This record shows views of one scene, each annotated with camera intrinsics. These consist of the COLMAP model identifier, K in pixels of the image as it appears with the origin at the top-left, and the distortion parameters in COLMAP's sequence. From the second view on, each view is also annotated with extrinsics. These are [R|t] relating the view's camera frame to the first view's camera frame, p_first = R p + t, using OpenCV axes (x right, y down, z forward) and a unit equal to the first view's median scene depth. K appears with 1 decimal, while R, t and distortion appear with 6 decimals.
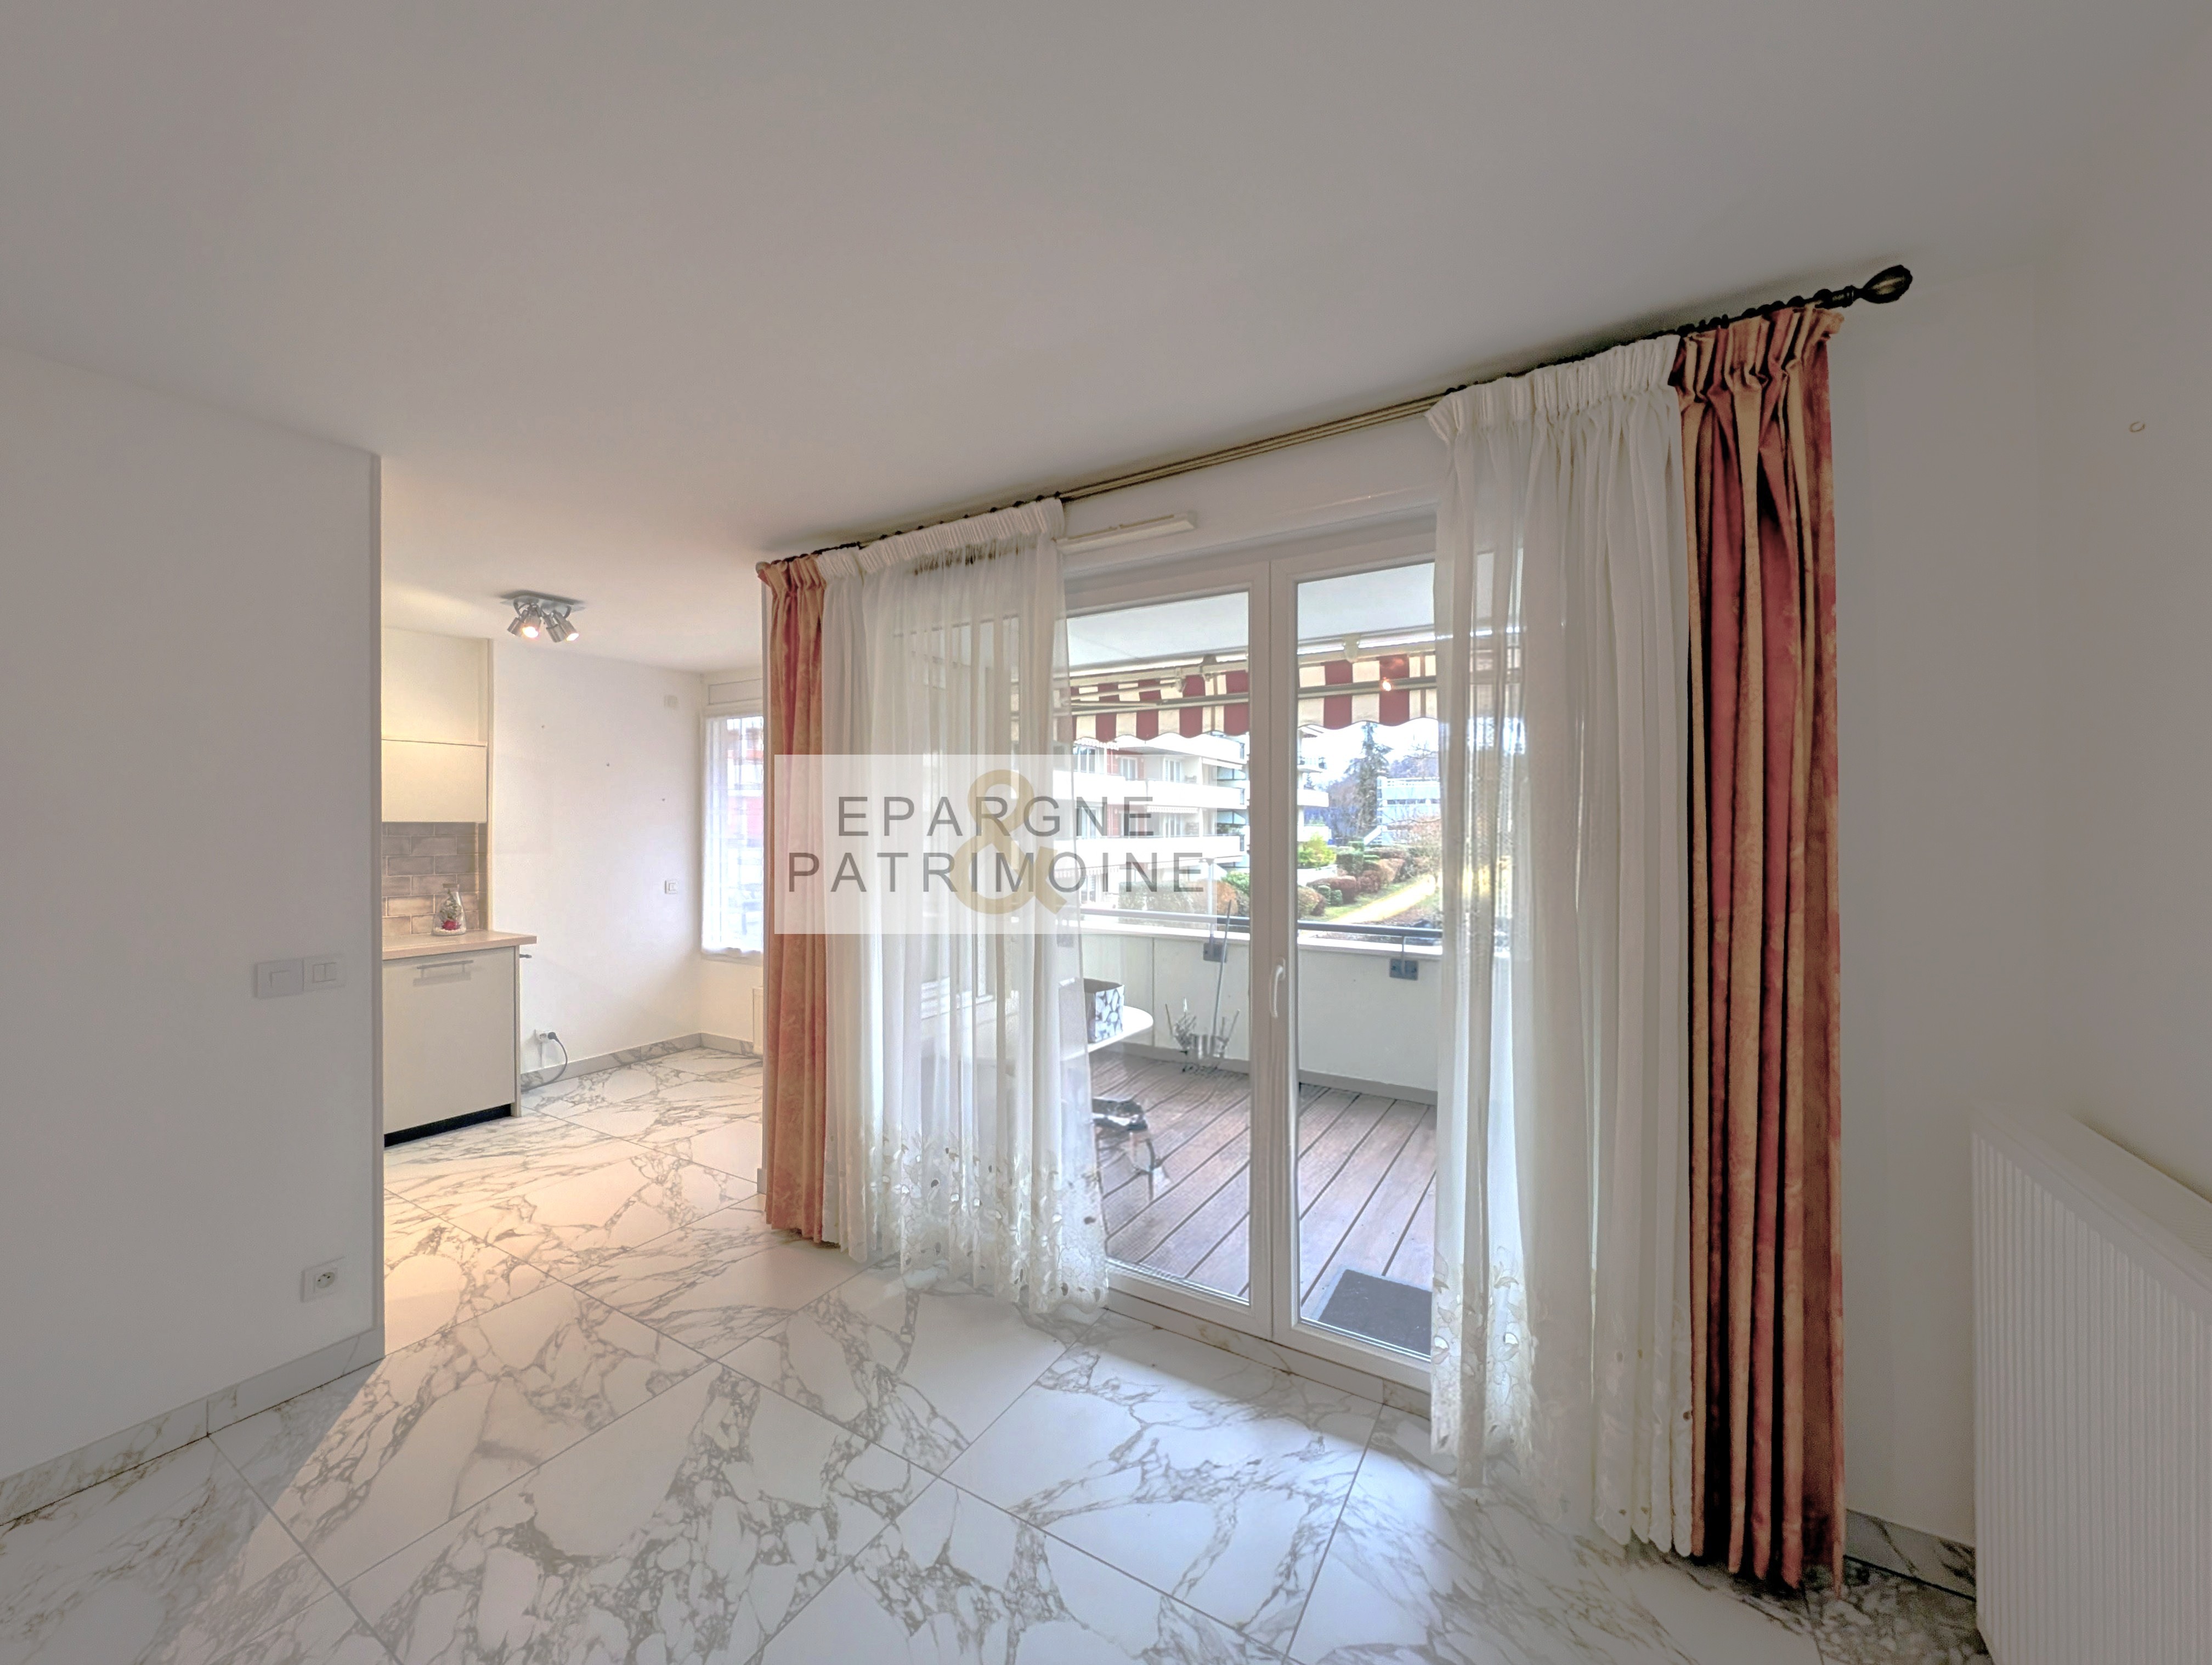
lens RADIAL K [[836.4, 0, 1102.9], [0, 836.4, 828.9], [0, 0, 1]] dist [-0.002197, -0.000320]
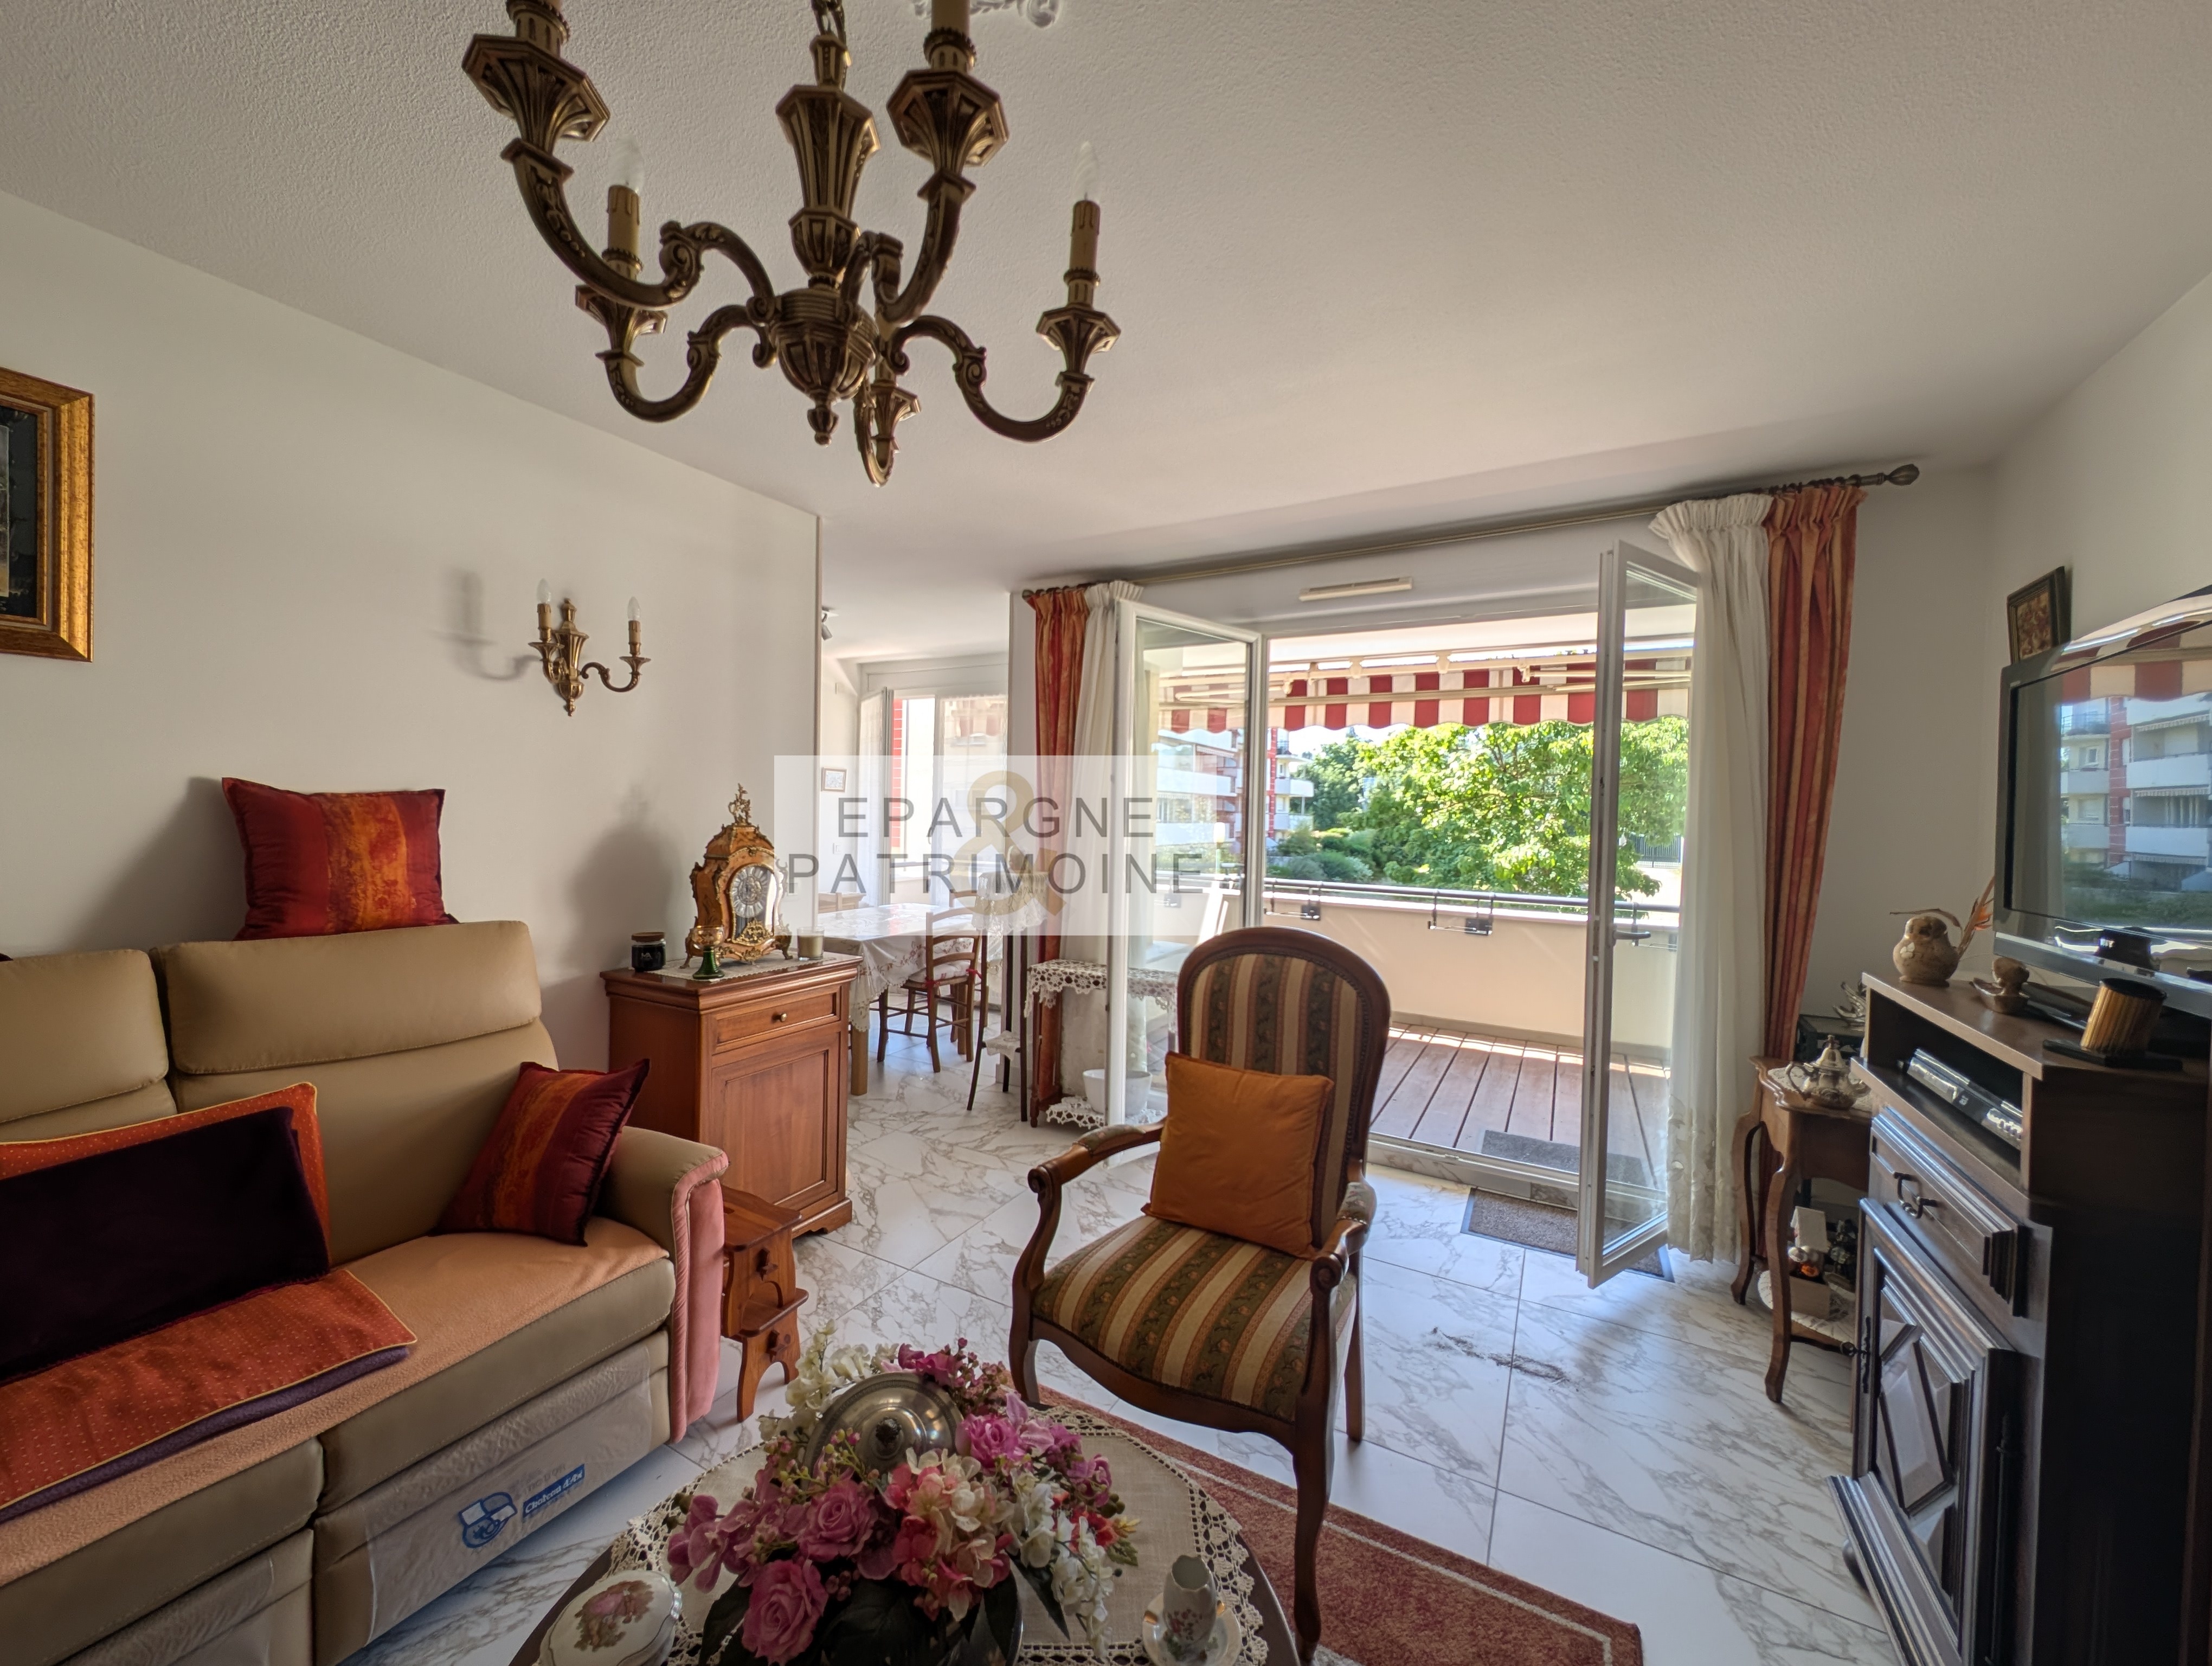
lens RADIAL K [[836.5, 0, 1110.5], [0, 836.5, 833.5], [0, 0, 1]] dist [-0.002197, -0.000320]
pose [[0.999352, 0.026559, 0.024284, -0.439868], [-0.027146, 0.999339, 0.024188, 0.028907], [-0.023626, -0.024832, 0.999412, -0.426628]]
